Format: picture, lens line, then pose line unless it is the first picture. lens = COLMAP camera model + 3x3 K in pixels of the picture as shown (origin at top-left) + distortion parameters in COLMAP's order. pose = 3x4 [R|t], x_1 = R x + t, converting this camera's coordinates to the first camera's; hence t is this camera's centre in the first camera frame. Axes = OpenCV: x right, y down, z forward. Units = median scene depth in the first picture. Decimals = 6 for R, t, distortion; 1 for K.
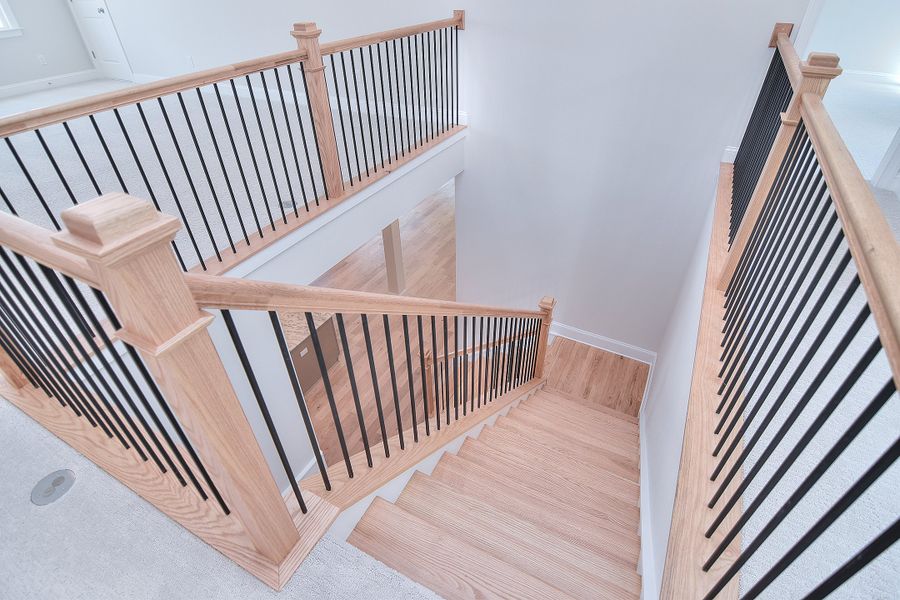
lens RADIAL K [[454.6, 0, 450.9], [0, 454.6, 301.8], [0, 0, 1]] dist [-0.005807, -0.002005]
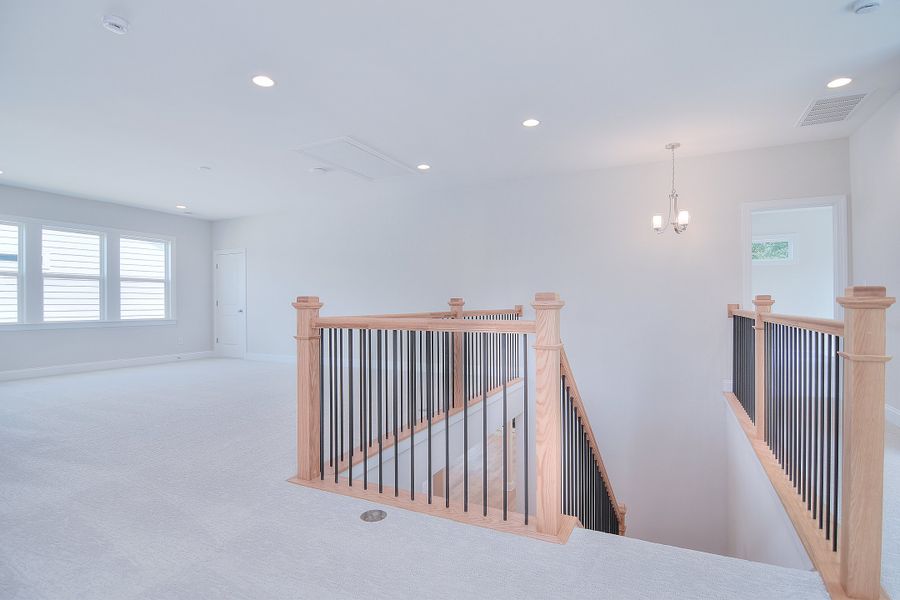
lens RADIAL K [[454.6, 0, 448.6], [0, 454.6, 298.1], [0, 0, 1]] dist [-0.005807, -0.002005]
pose [[0.999768, 0.010643, 0.018710, -0.247424], [0.002980, 0.792404, -0.609990, 0.277440], [-0.021318, 0.609904, 0.792188, -0.231372]]
